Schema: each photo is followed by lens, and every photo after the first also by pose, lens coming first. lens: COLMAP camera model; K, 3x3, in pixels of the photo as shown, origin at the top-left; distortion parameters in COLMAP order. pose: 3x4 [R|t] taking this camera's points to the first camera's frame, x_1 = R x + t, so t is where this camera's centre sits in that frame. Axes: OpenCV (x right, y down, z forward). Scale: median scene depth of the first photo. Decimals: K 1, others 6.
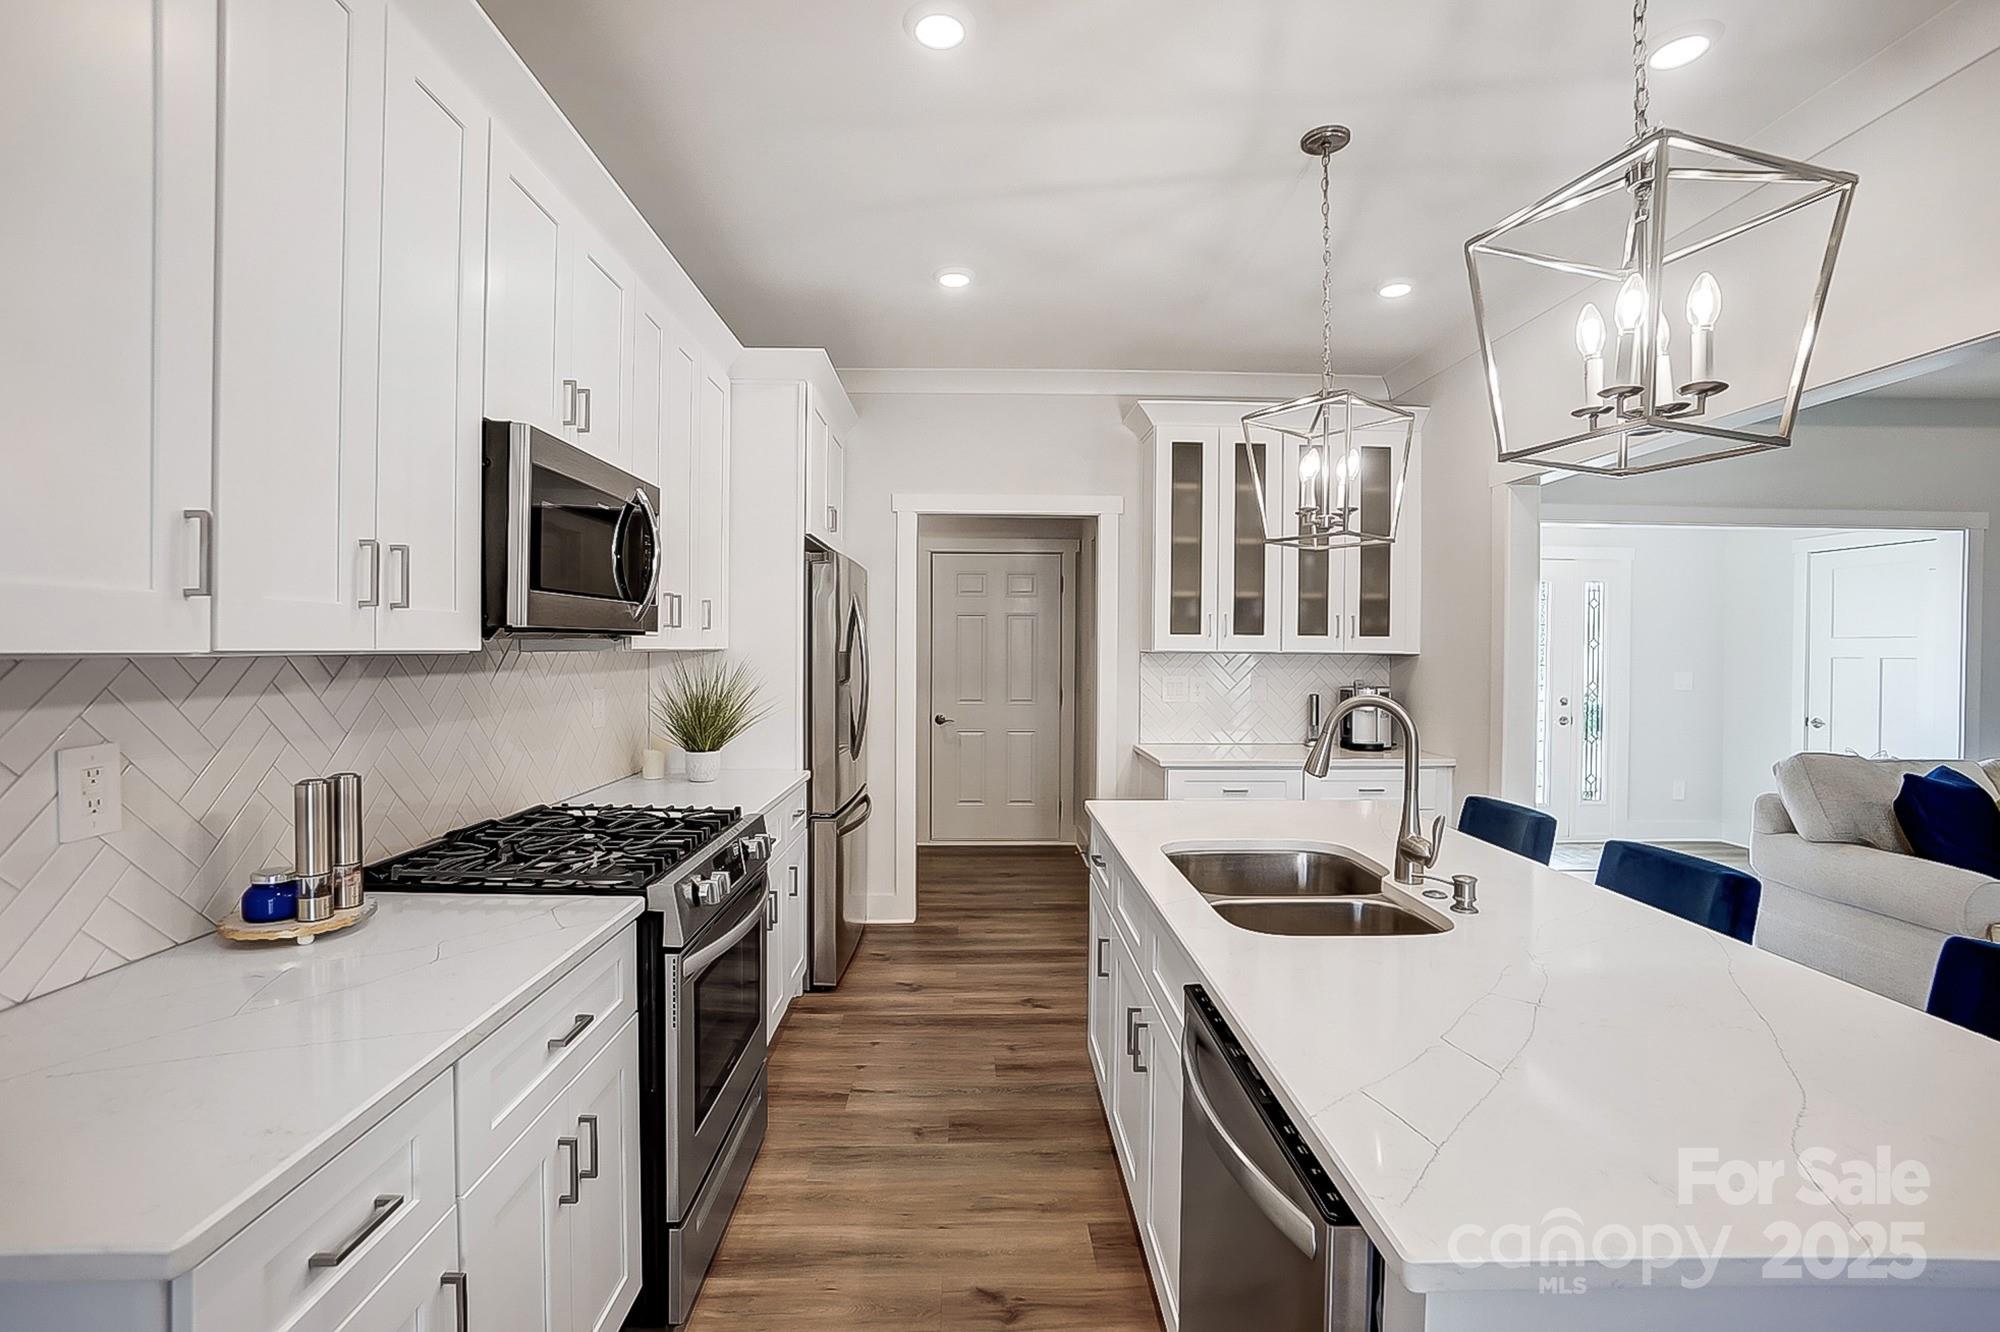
lens RADIAL K [[871.1, 0, 995.5], [0, 871.1, 658.8], [0, 0, 1]] dist [-0.038858, 0.000013]
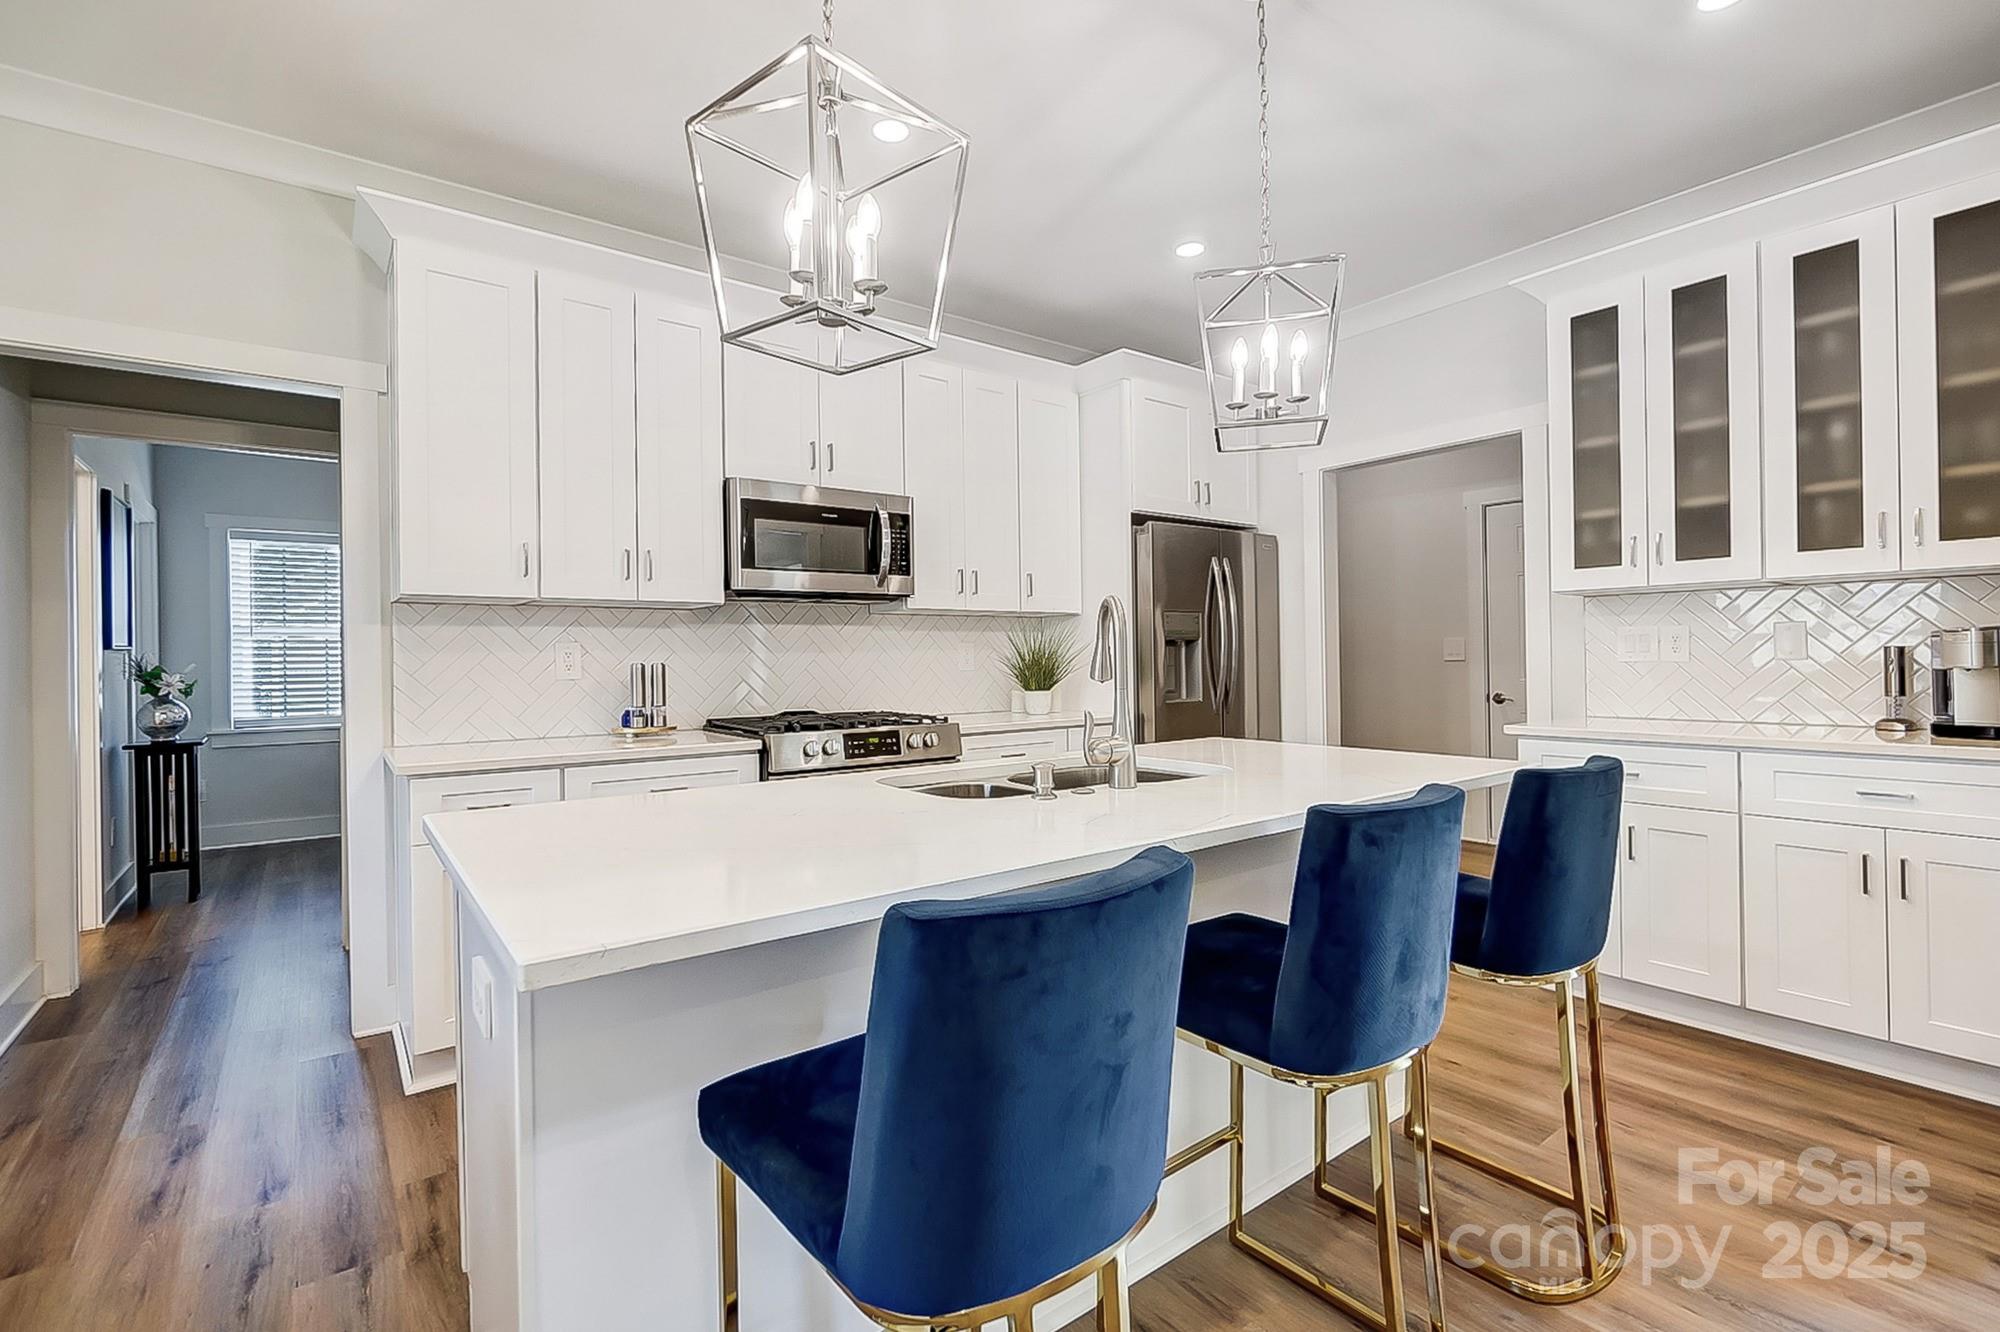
lens RADIAL K [[871.1, 0, 995.5], [0, 871.1, 658.8], [0, 0, 1]] dist [-0.038858, 0.000013]
pose [[0.583588, -0.016991, -0.811872, 0.611844], [0.008448, 0.999854, -0.014853, 0.069124], [0.812006, 0.001810, 0.583646, 0.177818]]
